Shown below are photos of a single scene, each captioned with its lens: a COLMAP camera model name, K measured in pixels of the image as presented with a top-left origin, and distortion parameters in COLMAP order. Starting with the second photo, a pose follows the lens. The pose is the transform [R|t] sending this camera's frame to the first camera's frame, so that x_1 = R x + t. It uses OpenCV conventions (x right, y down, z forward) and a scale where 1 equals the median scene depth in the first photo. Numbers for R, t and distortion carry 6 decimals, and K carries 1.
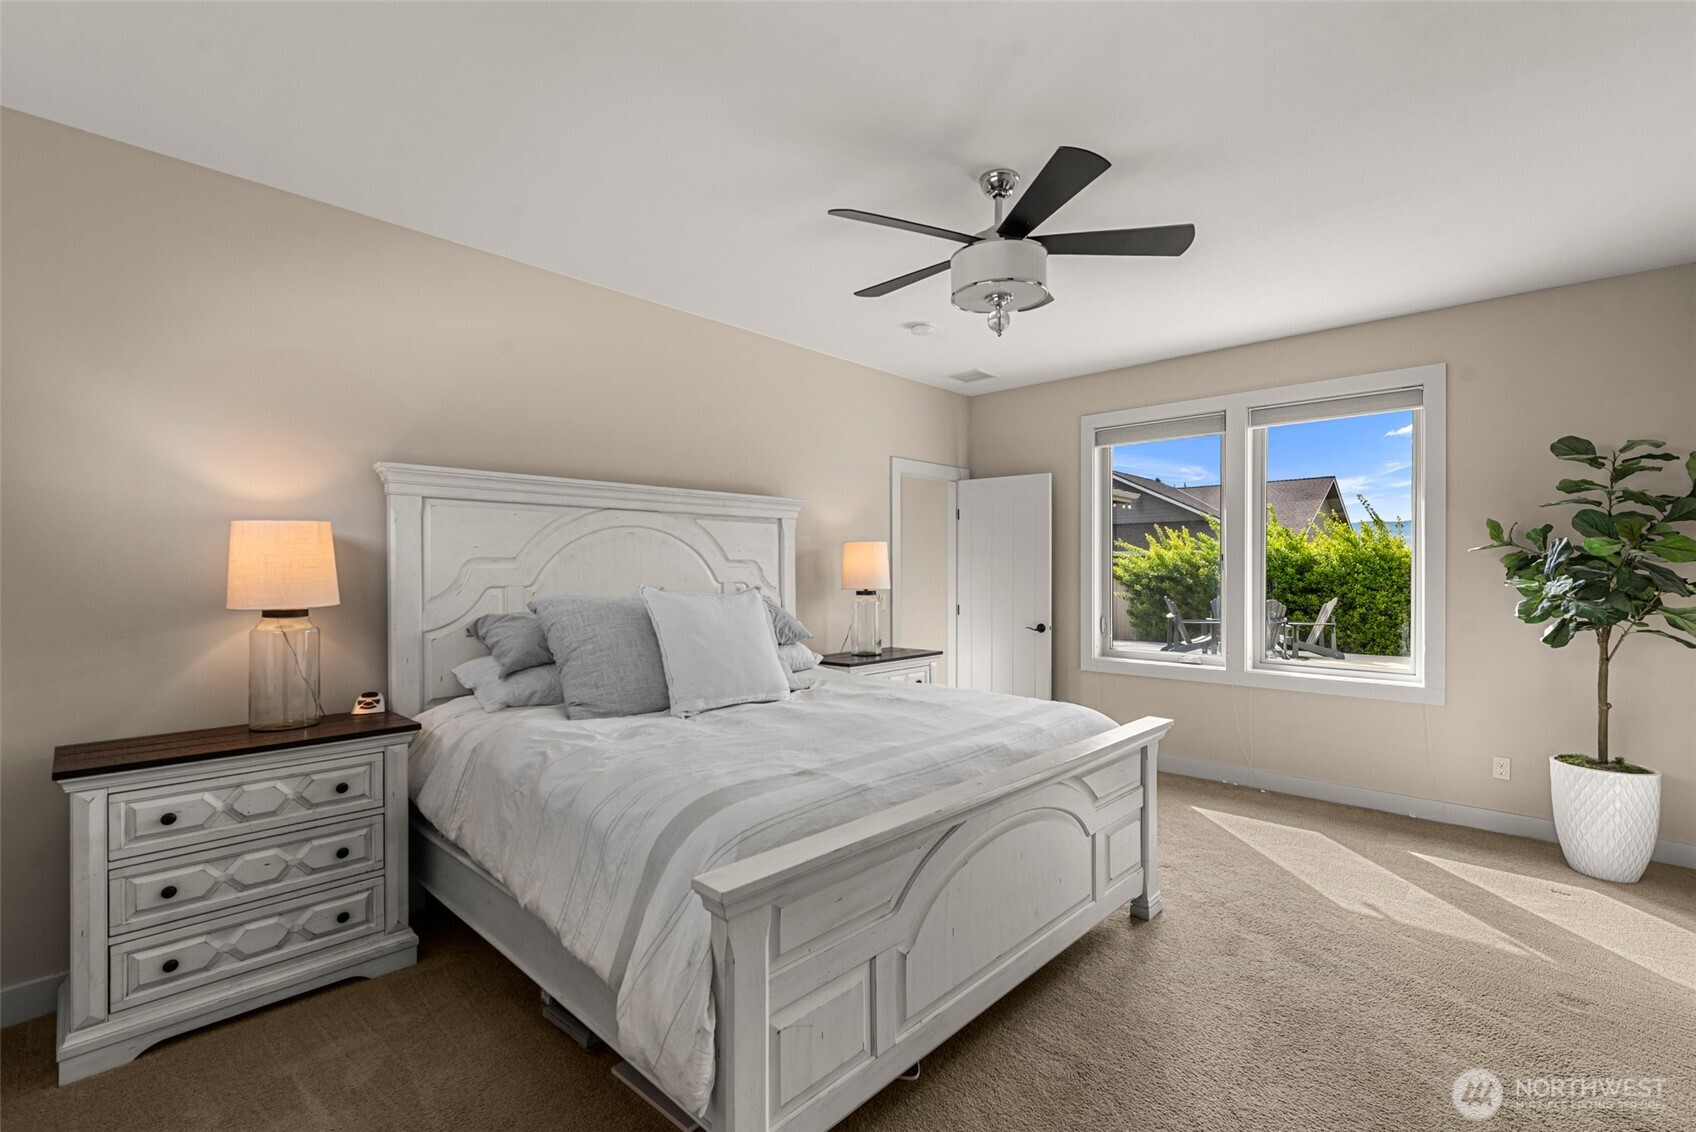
lens RADIAL K [[741.8, 0, 860.2], [0, 741.8, 570.5], [0, 0, 1]] dist [-0.000743, 0.000014]
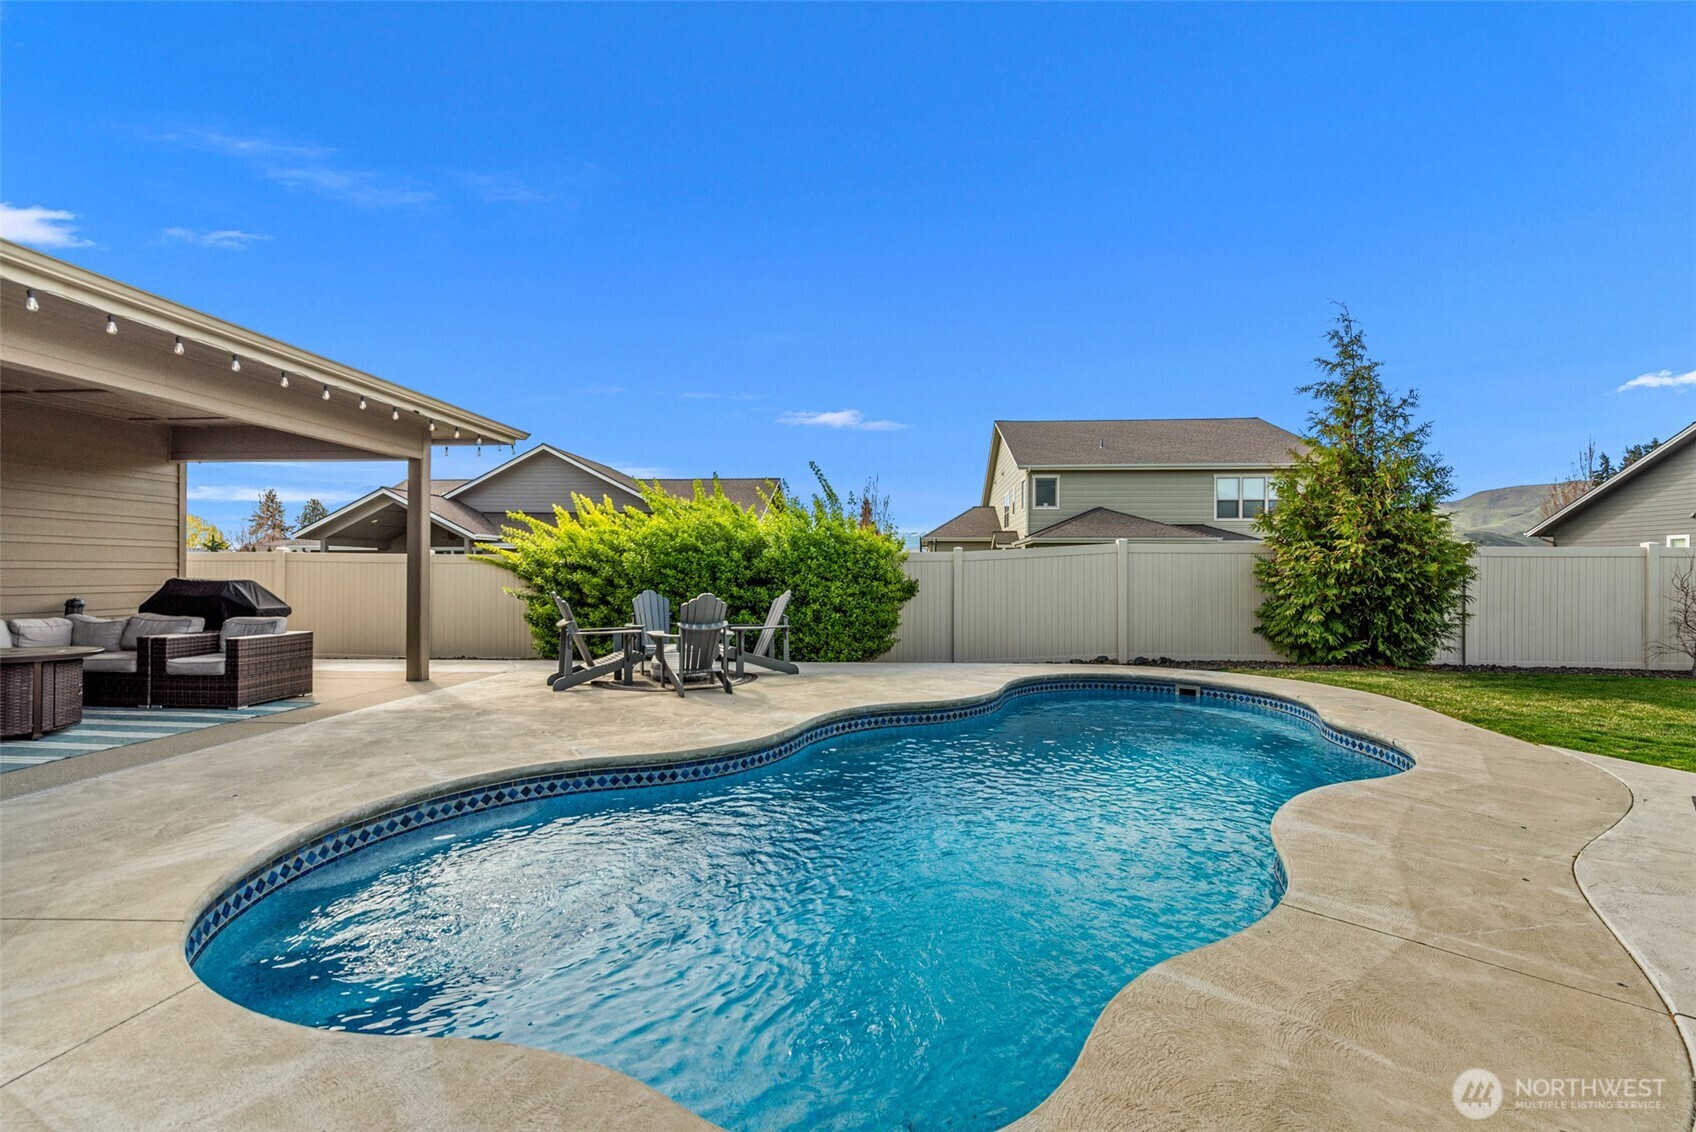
lens RADIAL K [[715.6, 0, 849.6], [0, 715.6, 596.6], [0, 0, 1]] dist [0.022962, 0.000202]
pose [[0.784649, -0.017956, 0.619680, 0.231576], [-0.002385, 0.999486, 0.031982, 0.018921], [-0.619935, -0.026572, 0.784203, 0.377477]]
